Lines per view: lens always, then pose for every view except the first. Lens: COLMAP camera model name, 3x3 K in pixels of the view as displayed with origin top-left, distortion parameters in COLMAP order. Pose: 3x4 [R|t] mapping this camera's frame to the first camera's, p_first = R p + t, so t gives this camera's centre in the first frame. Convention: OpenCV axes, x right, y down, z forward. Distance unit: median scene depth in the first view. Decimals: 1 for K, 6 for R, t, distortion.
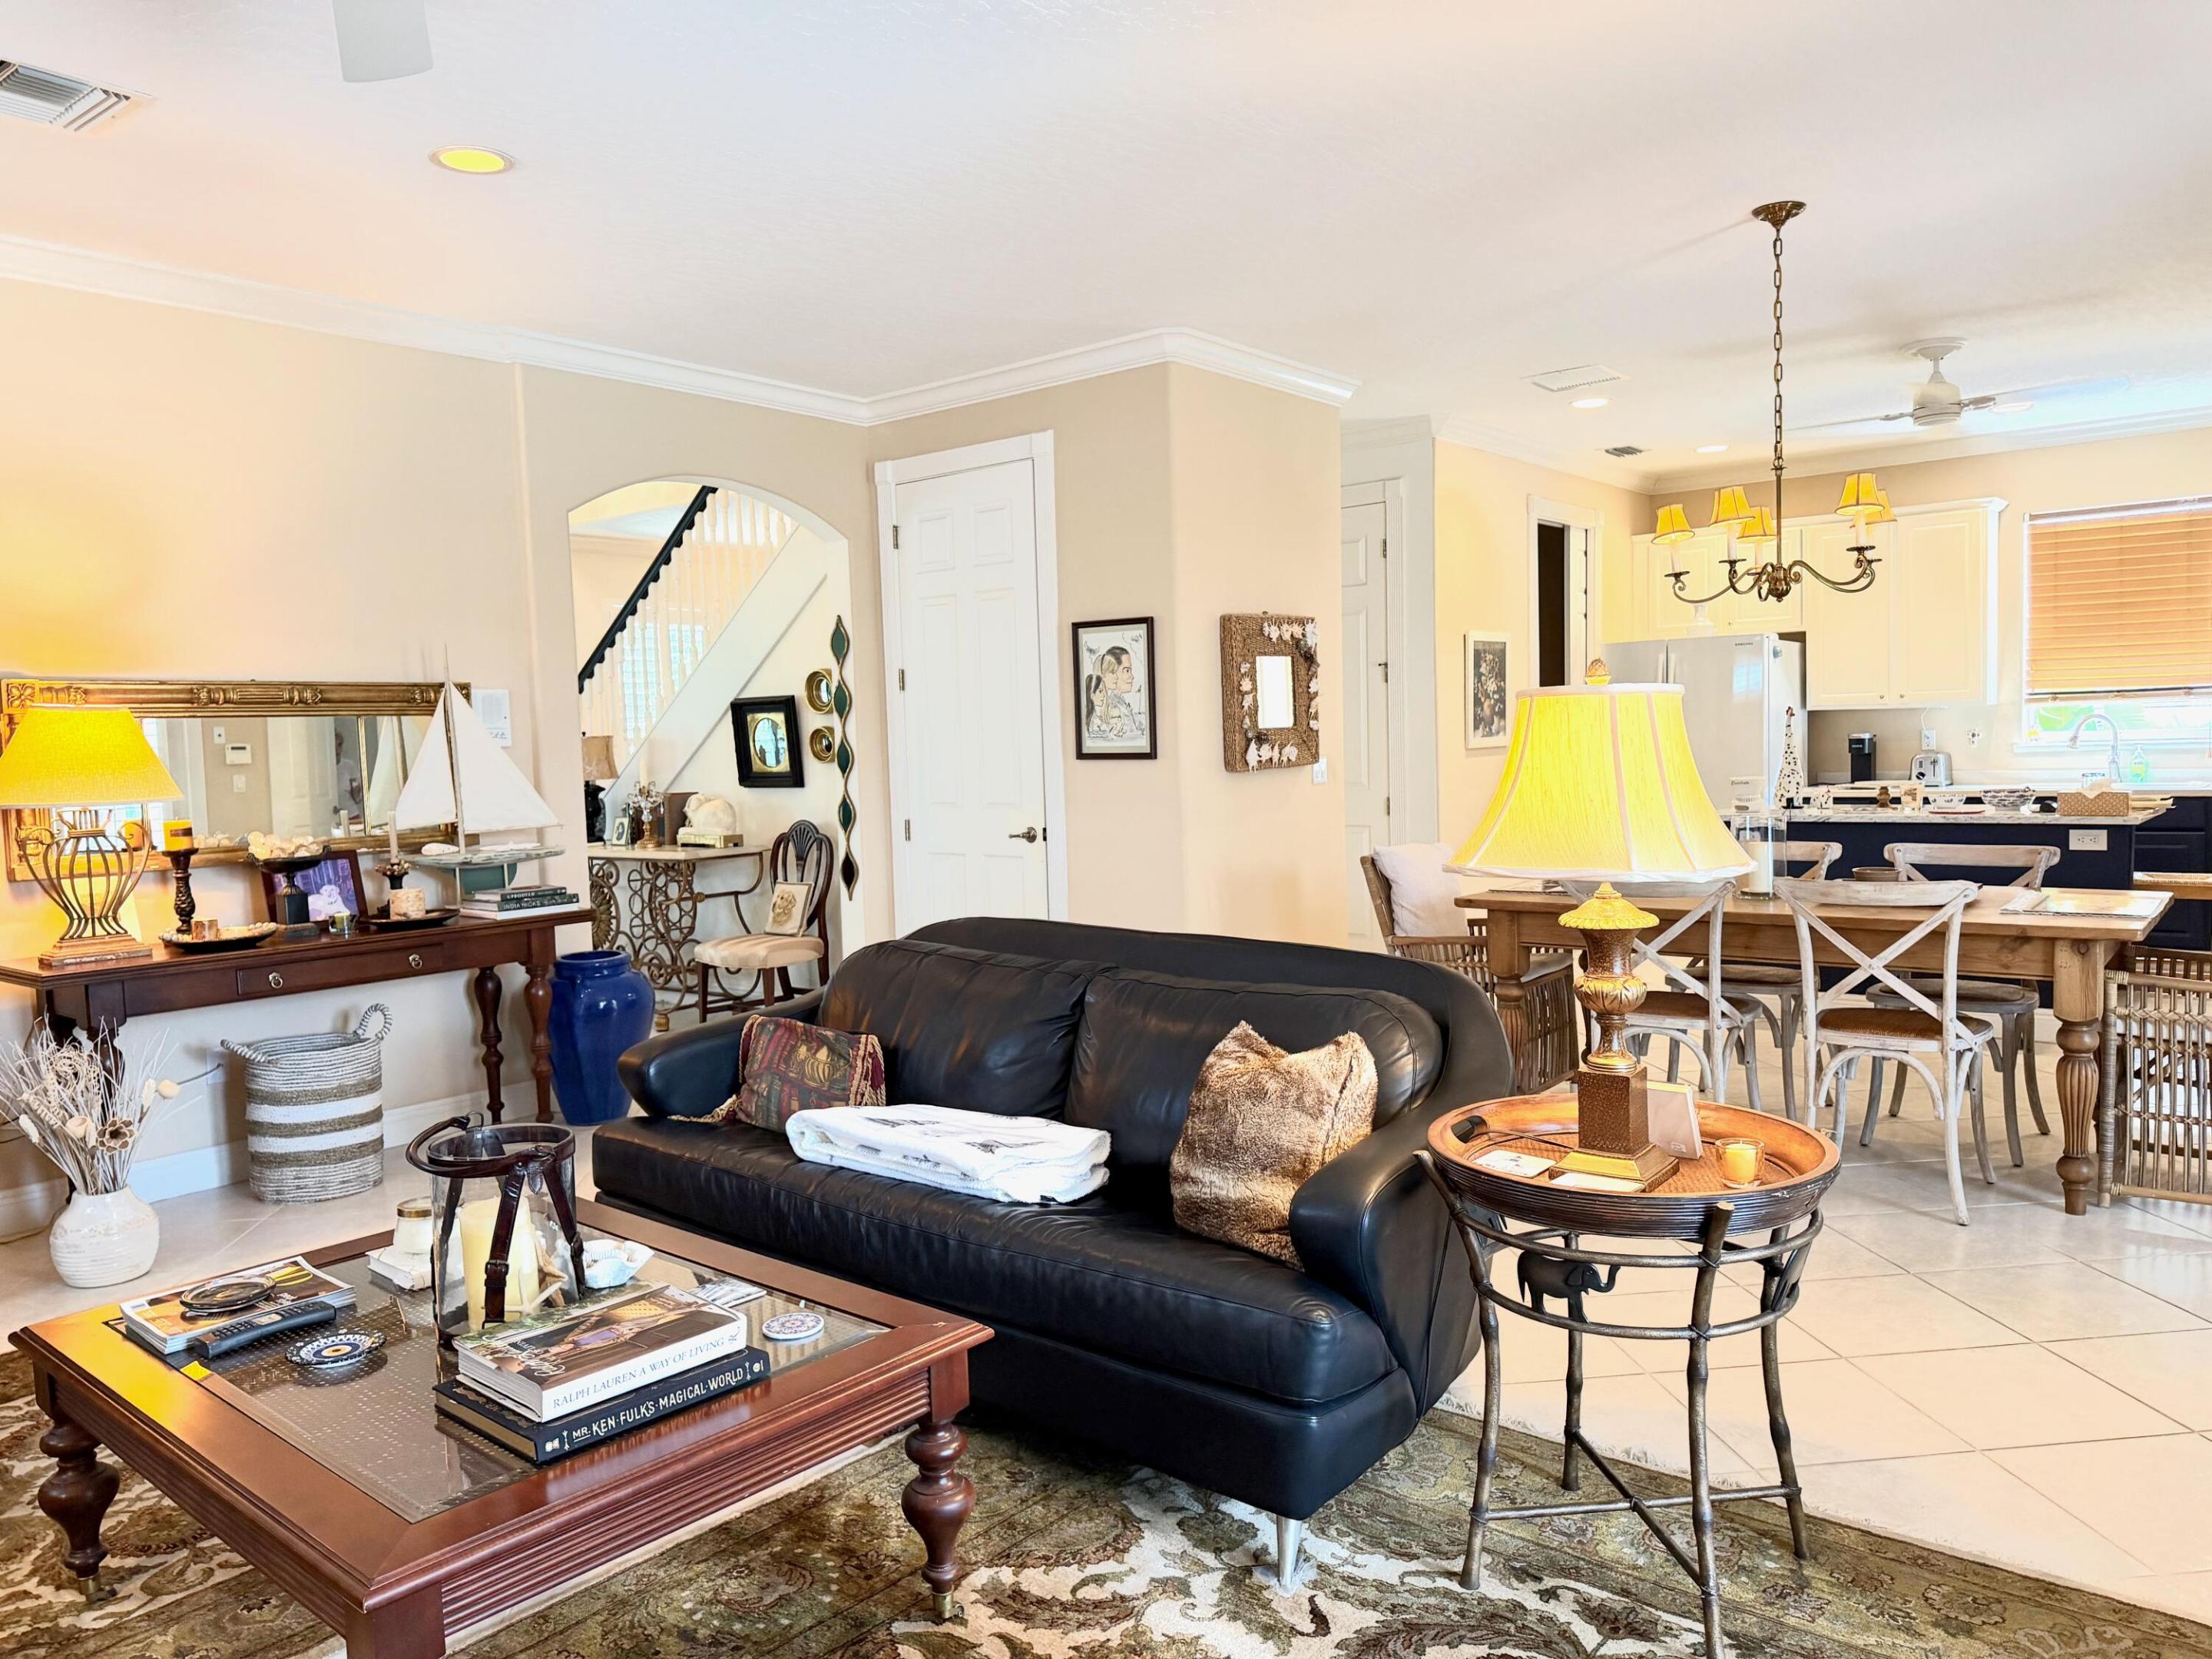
lens RADIAL K [[1555.9, 0, 1084.9], [0, 1555.9, 825.8], [0, 0, 1]] dist [0.052590, -0.060364]
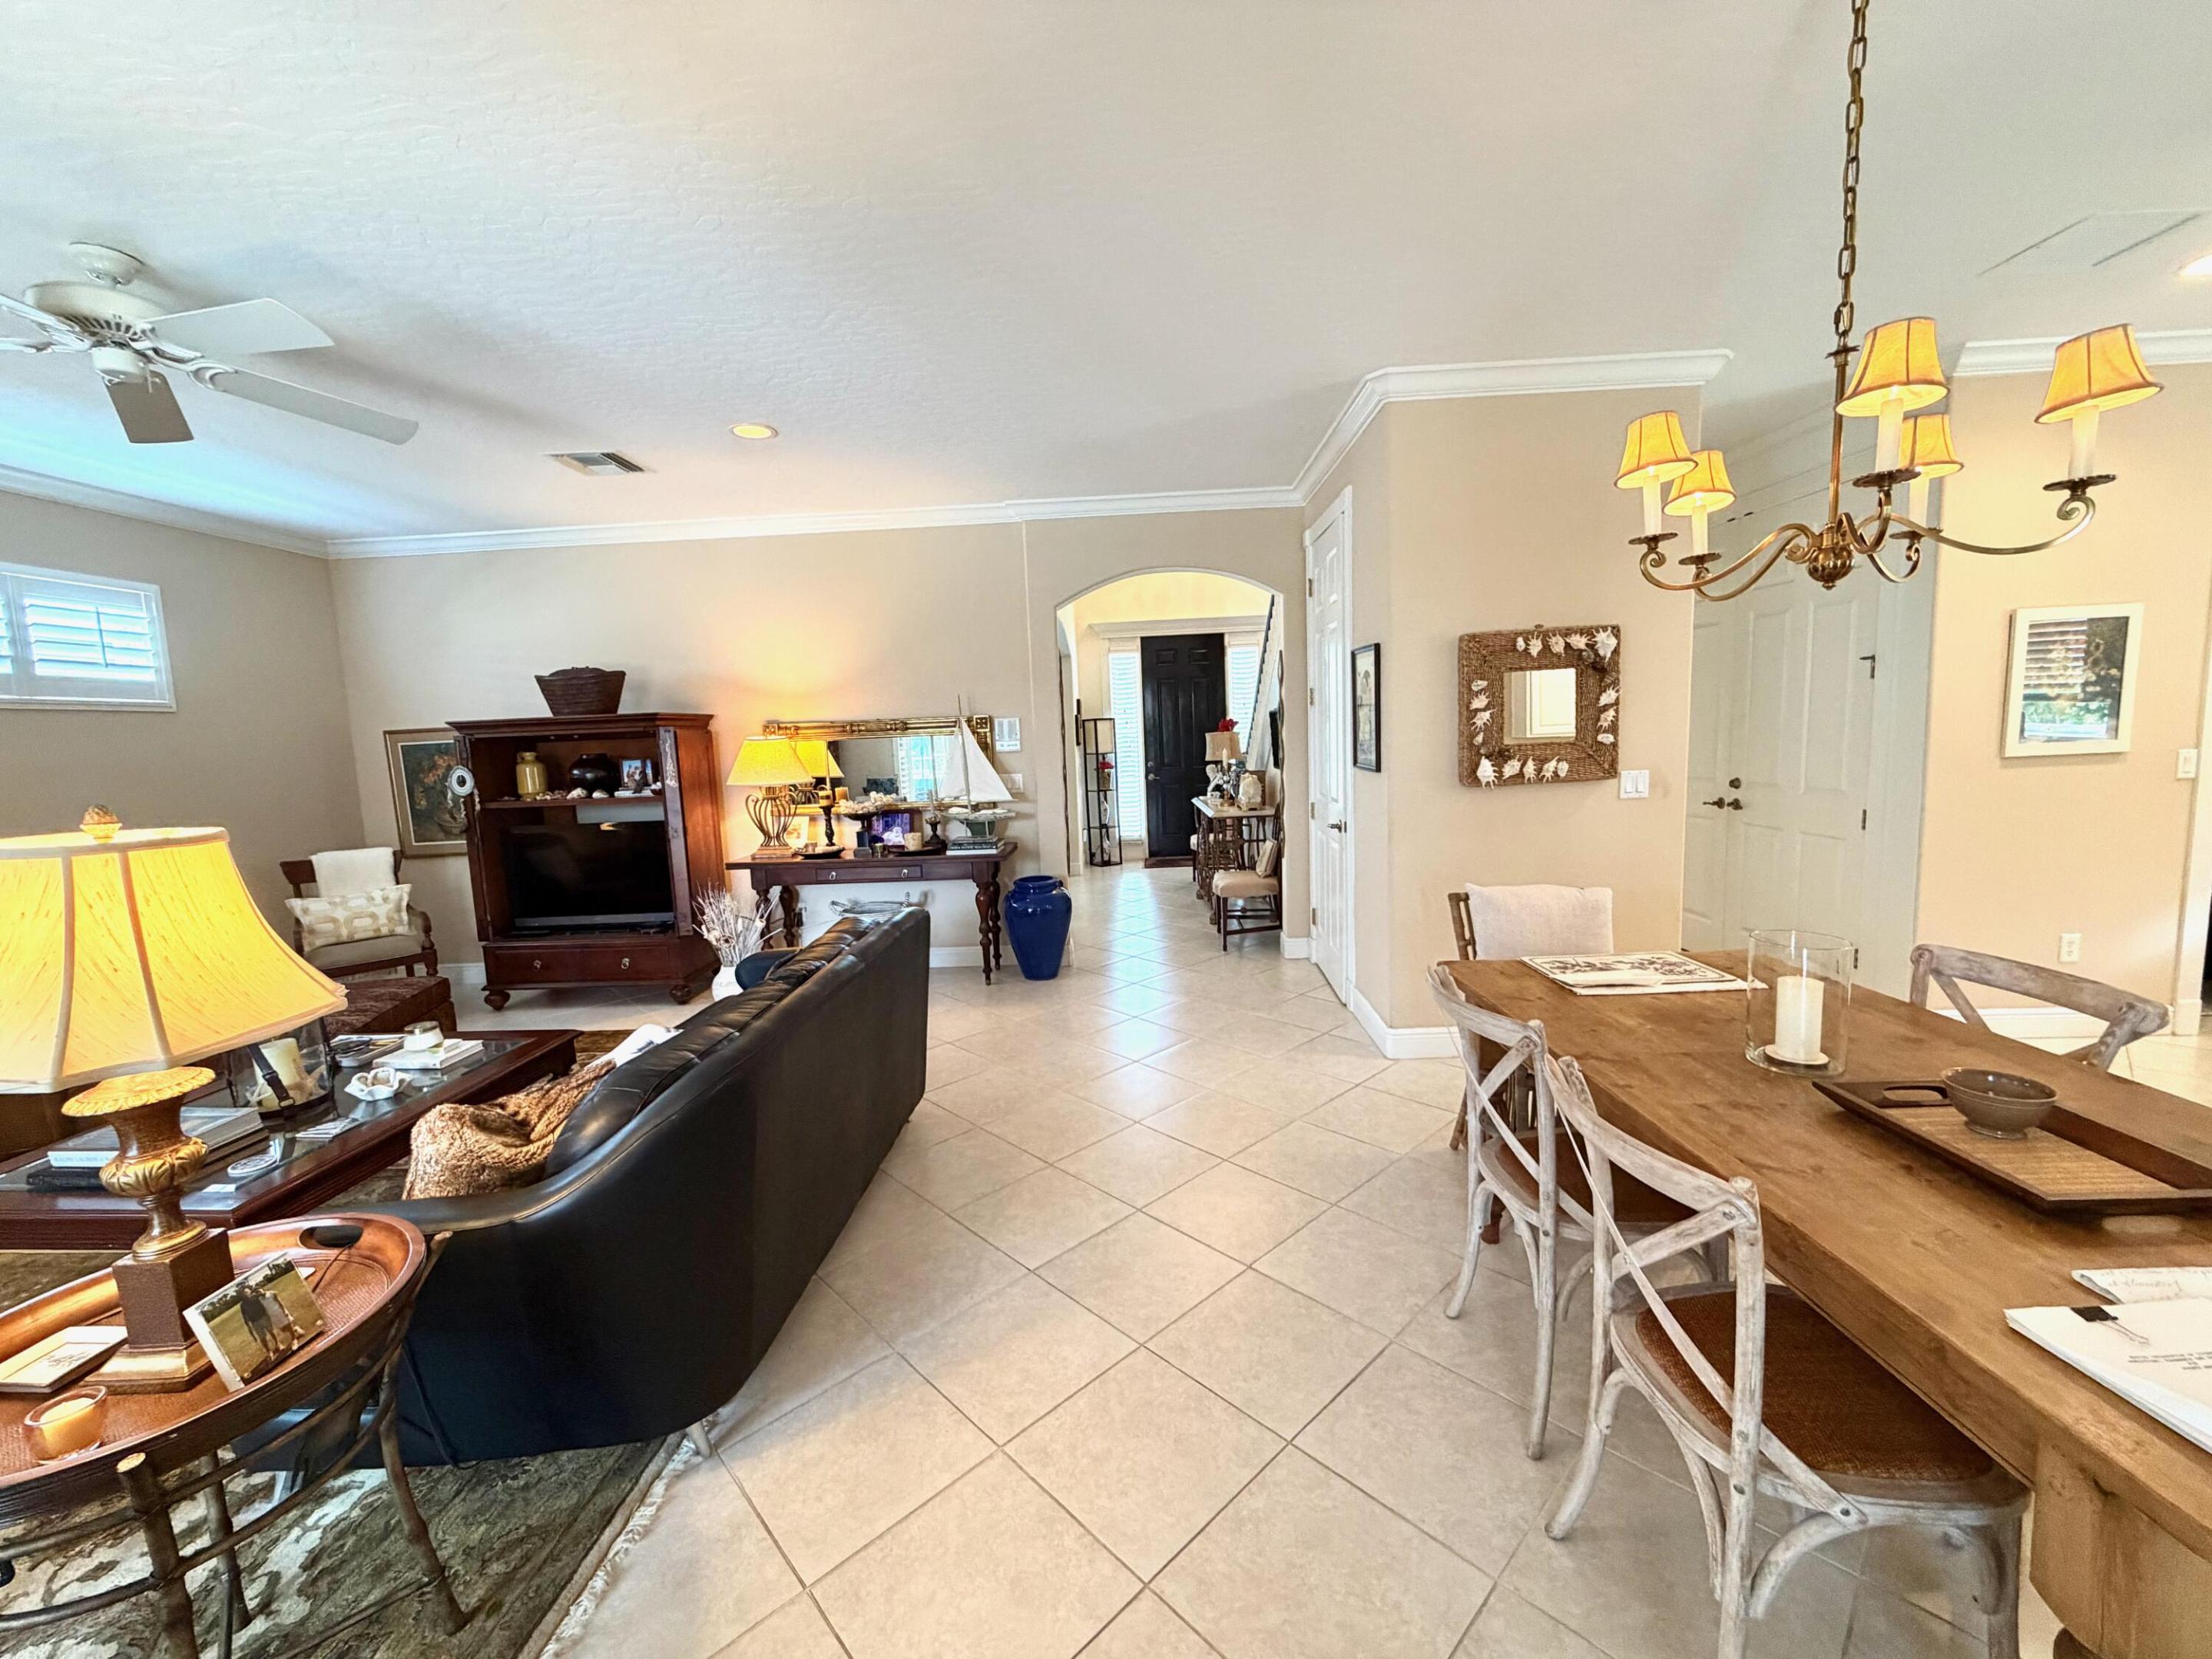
lens RADIAL K [[881.1, 0, 1102.5], [0, 881.1, 829.4], [0, 0, 1]] dist [-0.001733, 0.000373]
pose [[0.608642, 0.095688, -0.787654, 0.572614], [-0.023770, 0.994455, 0.102443, -0.083572], [0.793089, -0.043629, 0.607542, 0.615979]]
